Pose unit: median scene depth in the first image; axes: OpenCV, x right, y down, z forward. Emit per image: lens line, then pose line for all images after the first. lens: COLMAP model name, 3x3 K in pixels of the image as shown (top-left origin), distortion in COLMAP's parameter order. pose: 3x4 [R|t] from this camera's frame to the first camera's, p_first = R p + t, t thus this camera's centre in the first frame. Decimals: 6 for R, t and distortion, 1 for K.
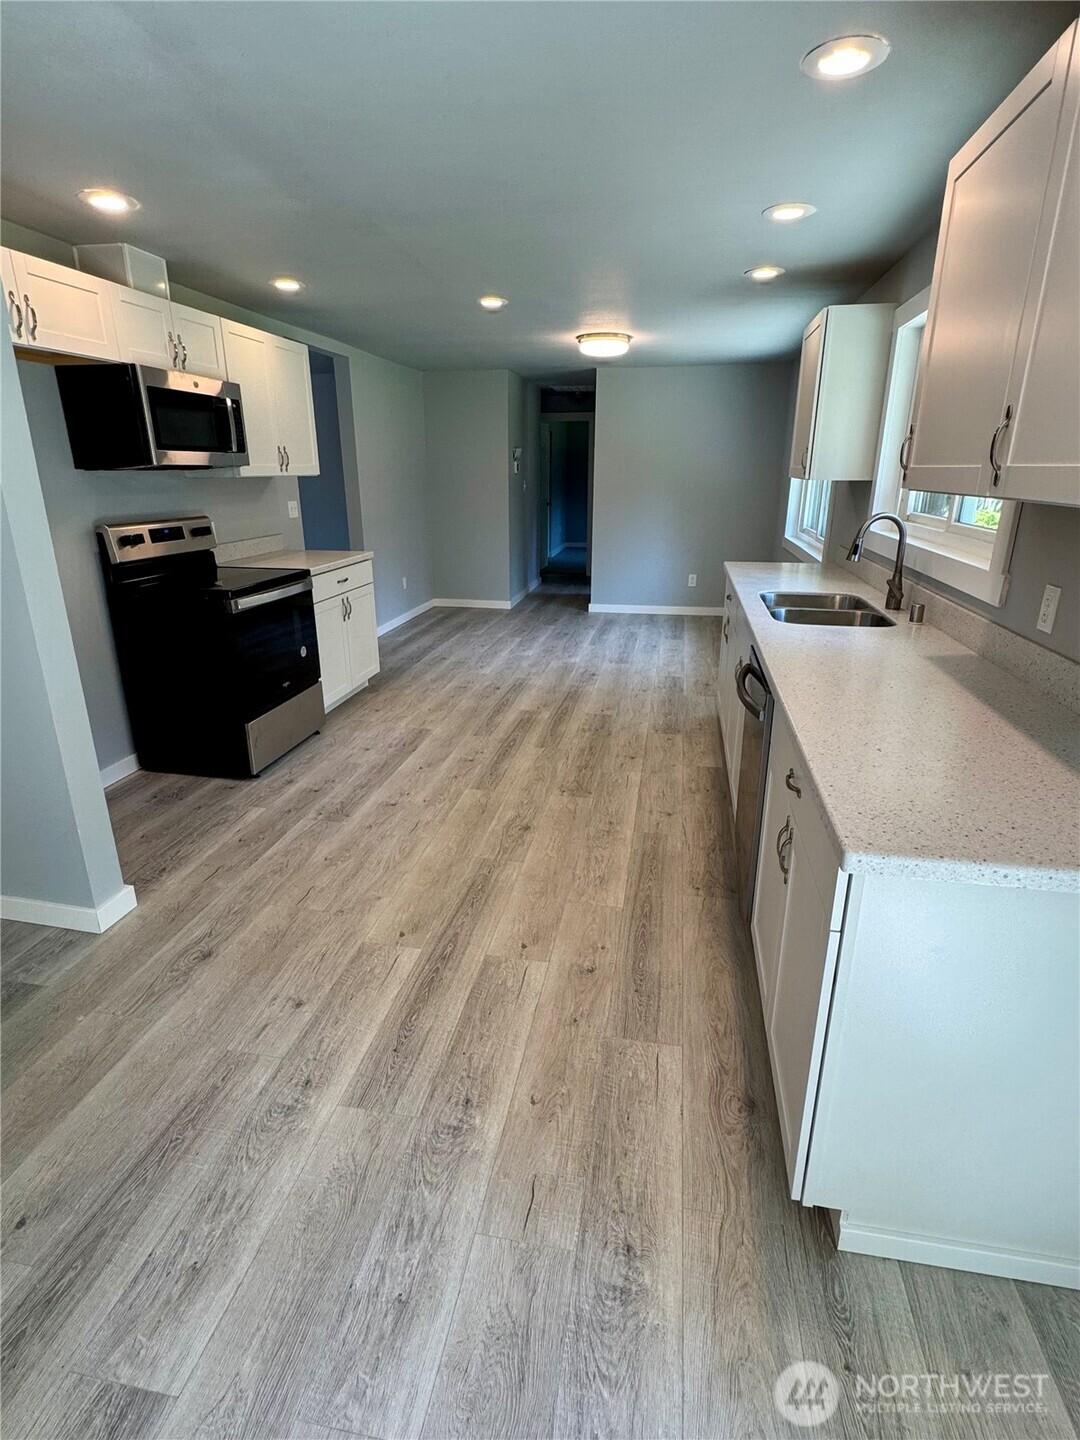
lens RADIAL K [[711.2, 0, 539.7], [0, 711.2, 722.6], [0, 0, 1]] dist [-0.001732, -0.000174]
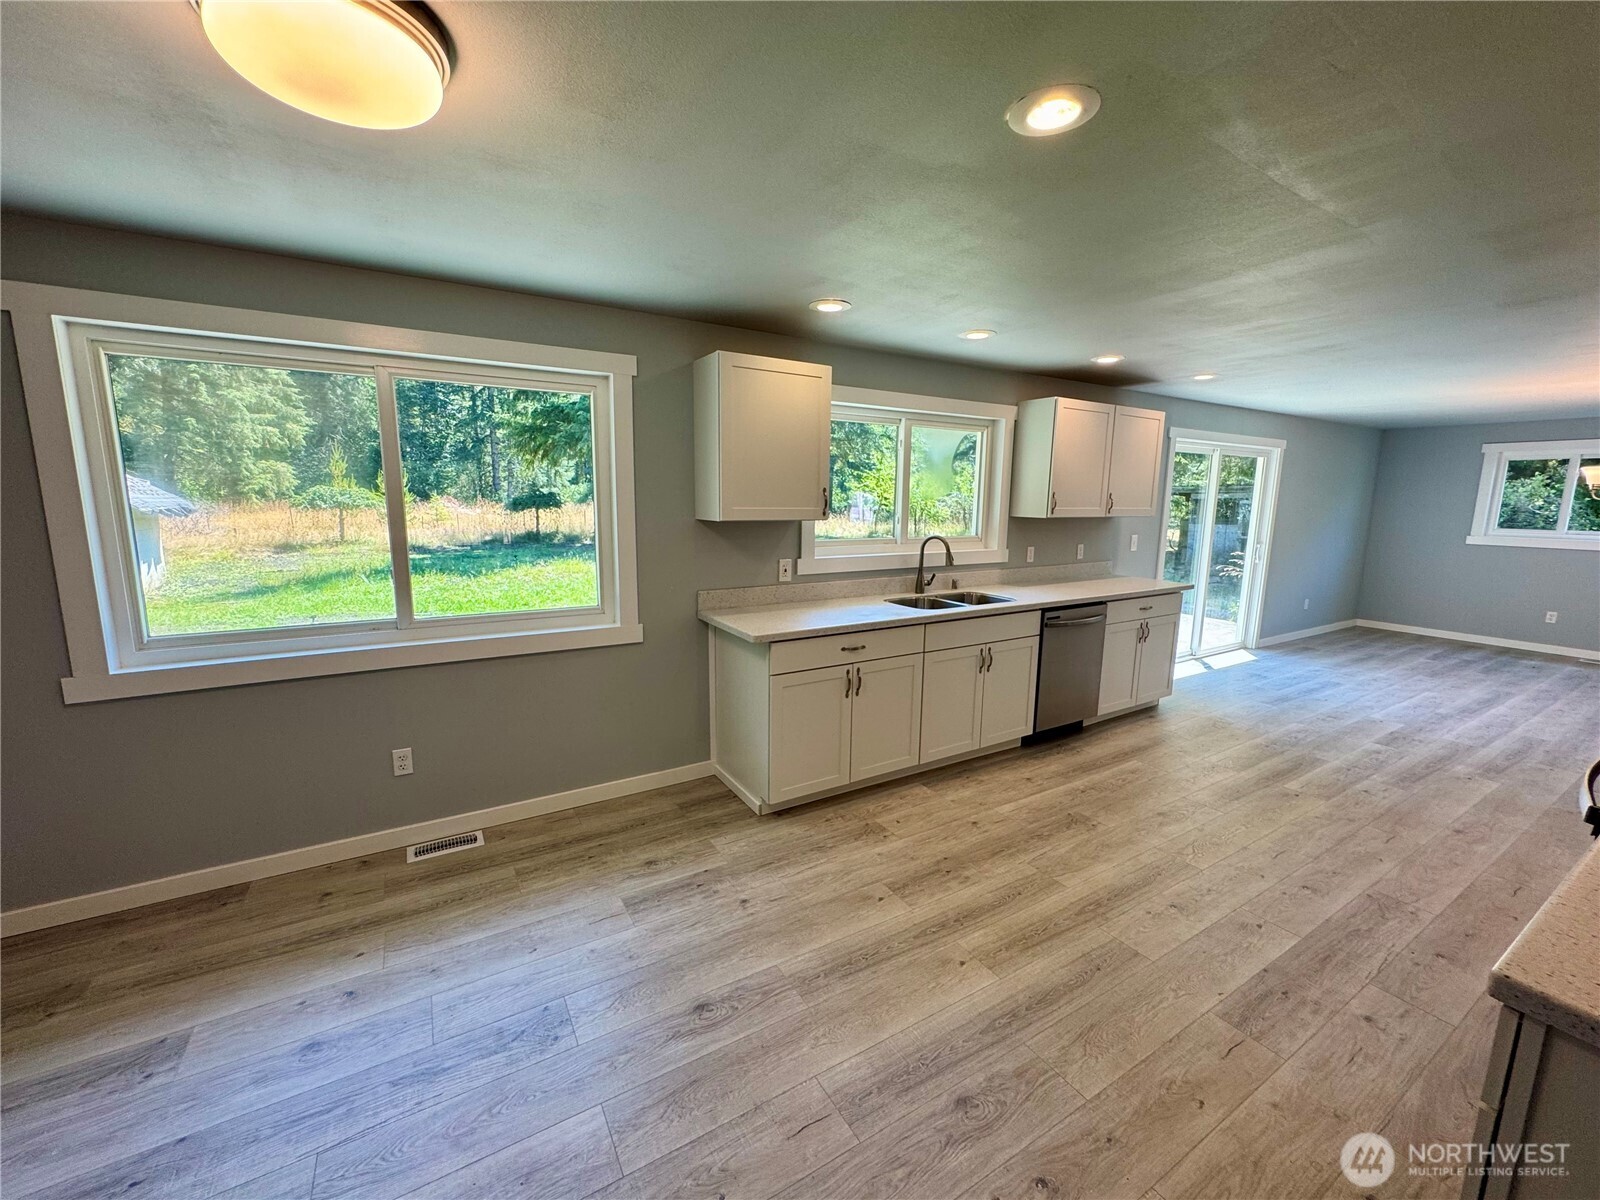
lens RADIAL K [[639.1, 0, 800.6], [0, 639.1, 598.9], [0, 0, 1]] dist [-0.002992, -0.000596]
pose [[-0.663747, -0.127736, 0.736970, -0.326893], [0.242243, 0.895490, 0.373385, -0.648747], [-0.707643, 0.426359, -0.563435, 1.737998]]
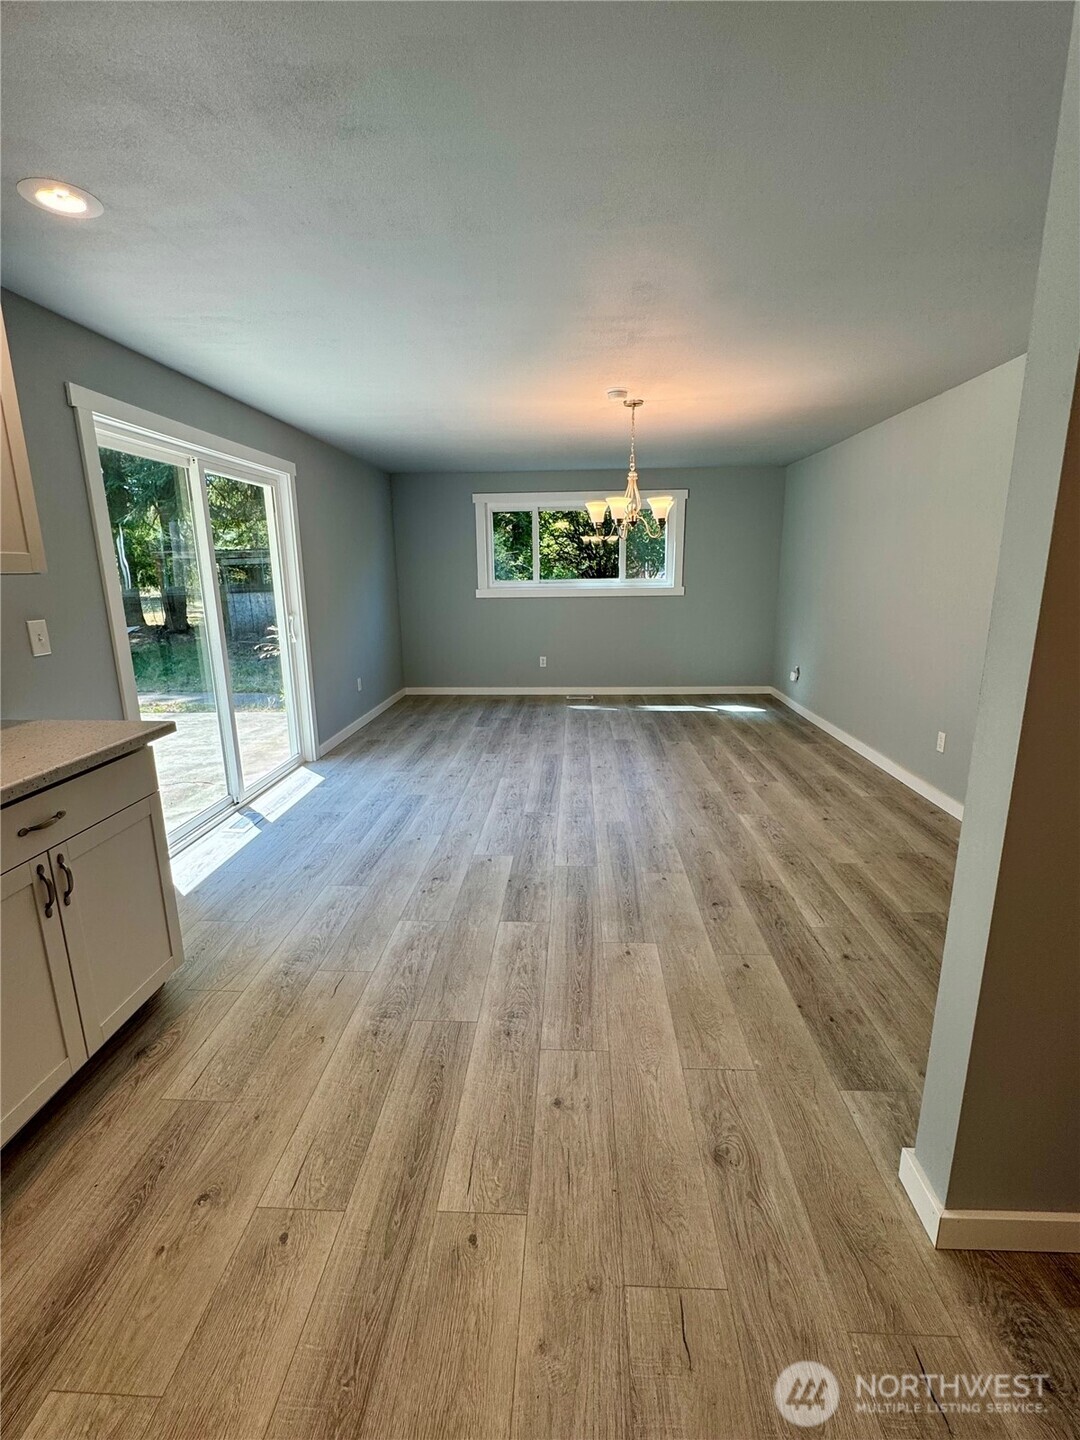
lens RADIAL K [[646.7, 0, 539.2], [0, 646.7, 717.9], [0, 0, 1]] dist [-0.003839, 0.000212]
pose [[-0.991965, 0.040524, -0.119850, -0.146421], [-0.031040, 0.840405, 0.541069, -0.305322], [0.122649, 0.540442, -0.832394, 0.896766]]
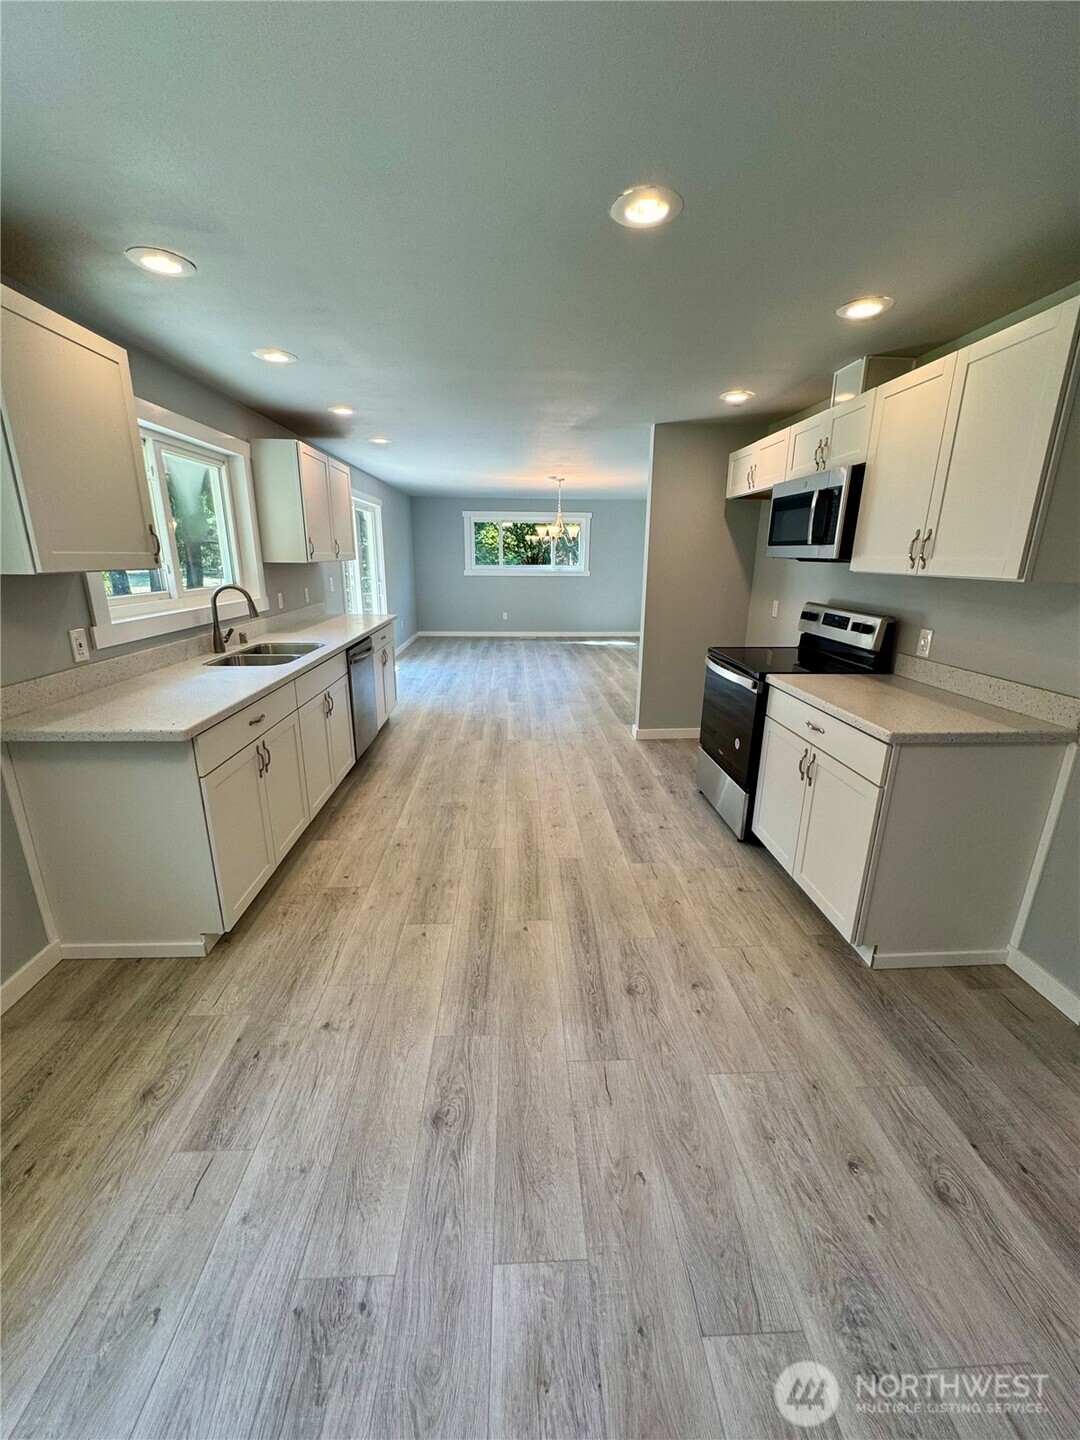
lens RADIAL K [[575.2, 0, 538.3], [0, 575.2, 719.8], [0, 0, 1]] dist [-0.002992, -0.000596]
pose [[-0.973230, 0.054403, -0.223304, 0.129529], [-0.087230, 0.811456, 0.577867, -0.664238], [0.212639, 0.581876, -0.784987, 1.830700]]
